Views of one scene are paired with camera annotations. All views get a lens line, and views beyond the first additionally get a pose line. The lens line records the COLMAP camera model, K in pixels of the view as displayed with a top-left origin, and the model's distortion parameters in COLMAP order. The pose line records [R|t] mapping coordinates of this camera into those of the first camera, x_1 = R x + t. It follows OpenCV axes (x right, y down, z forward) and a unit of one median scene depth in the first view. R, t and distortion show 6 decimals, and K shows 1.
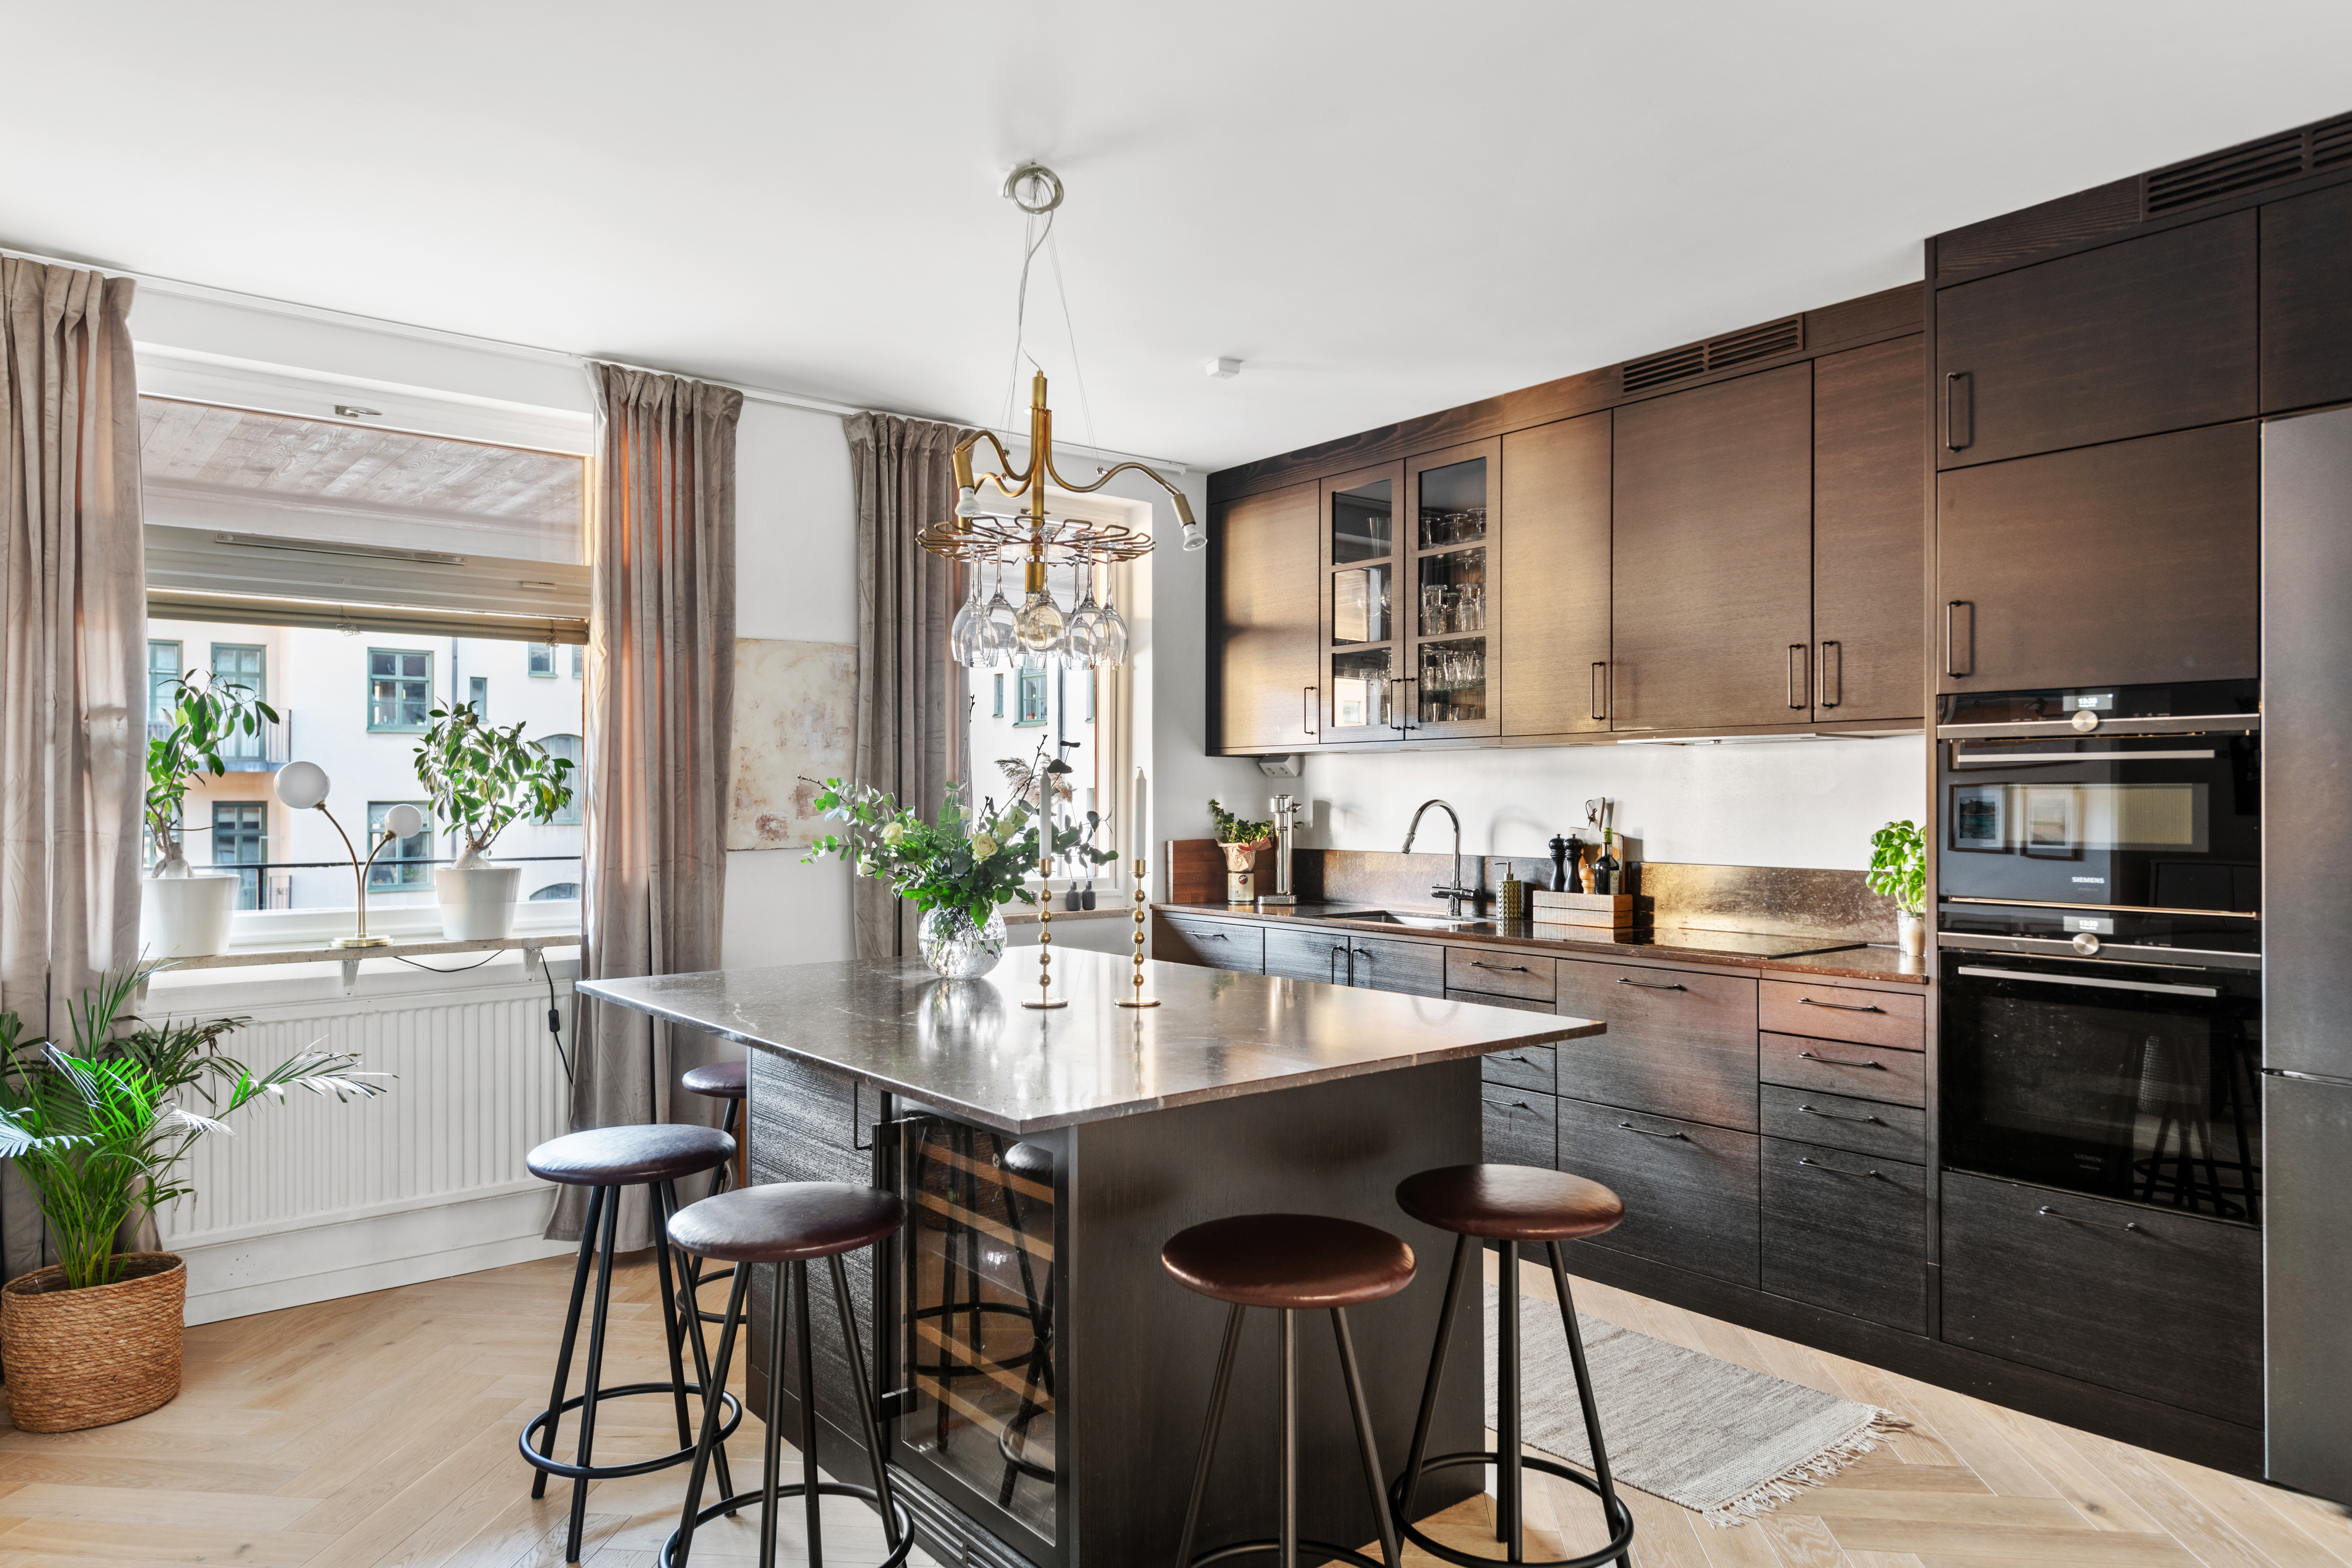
lens RADIAL K [[1443.4, 0, 1176.0], [0, 1443.4, 784.0], [0, 0, 1]] dist [-0.001420, -0.001119]
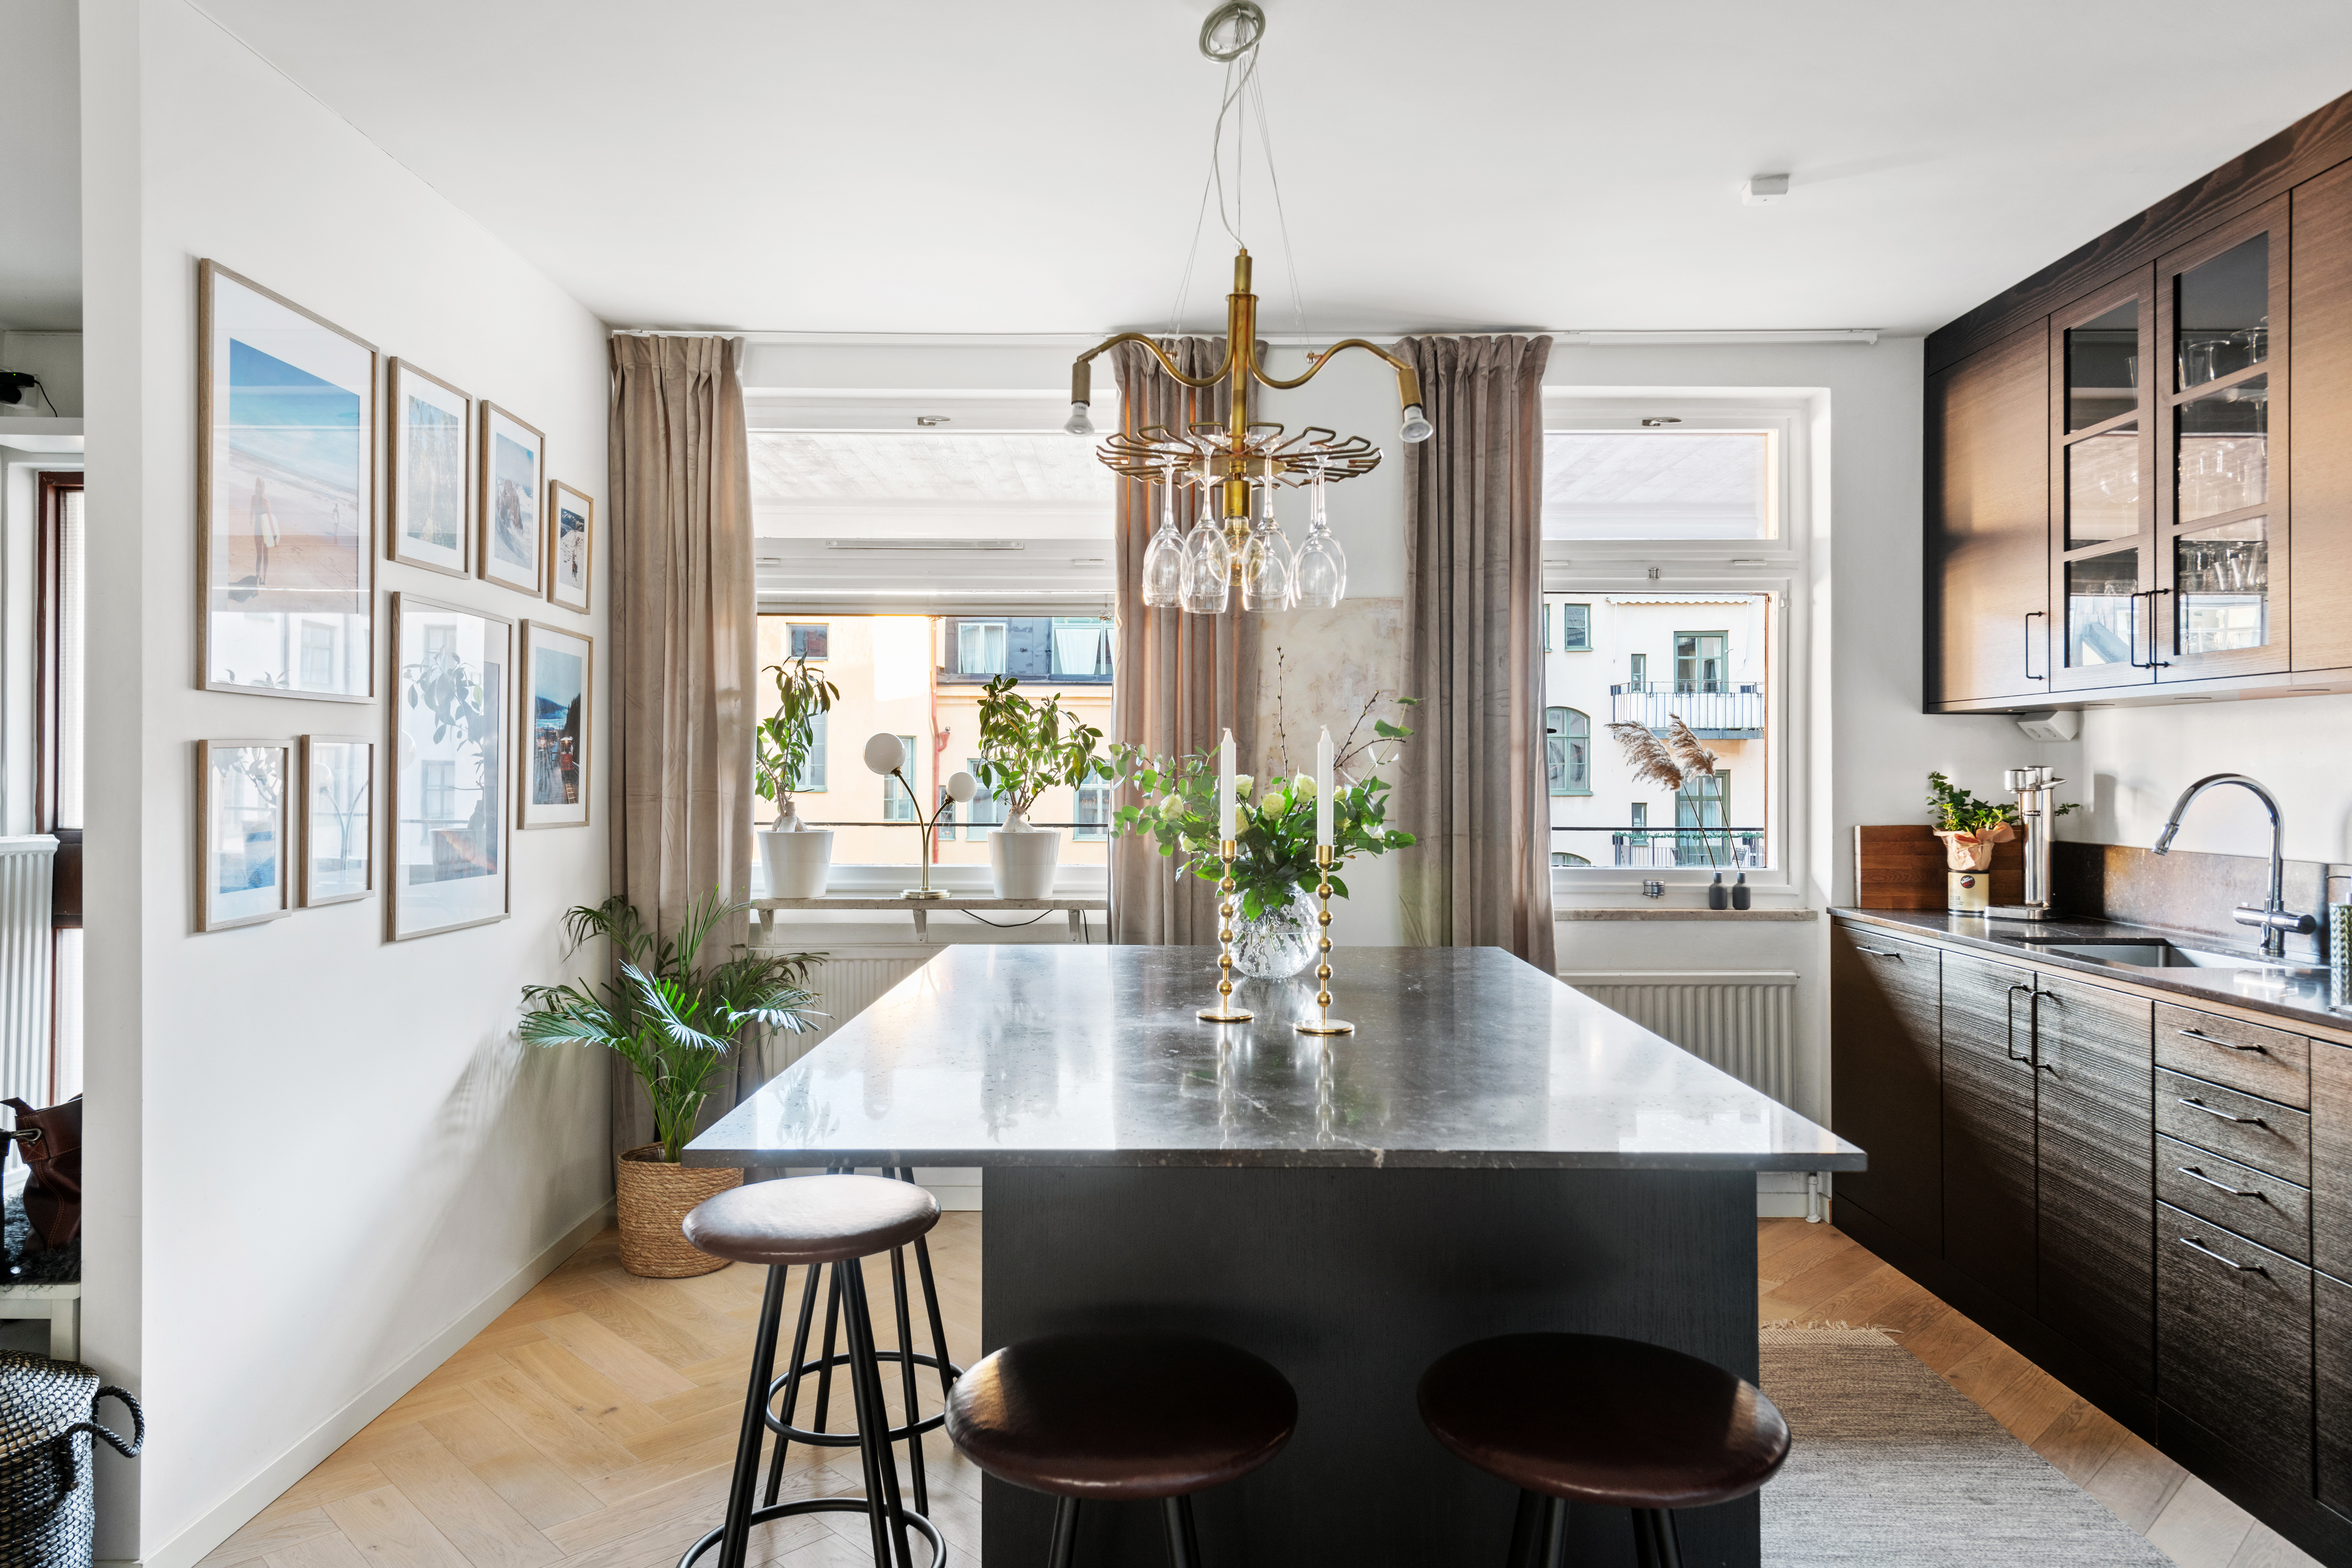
lens RADIAL K [[1467.7, 0, 1173.7], [0, 1467.7, 747.6], [0, 0, 1]] dist [0.040945, -0.043192]
pose [[0.774427, -0.005708, -0.632638, 0.244183], [0.001277, 0.999971, -0.007459, 0.003846], [0.632662, 0.004969, 0.774412, 0.191877]]
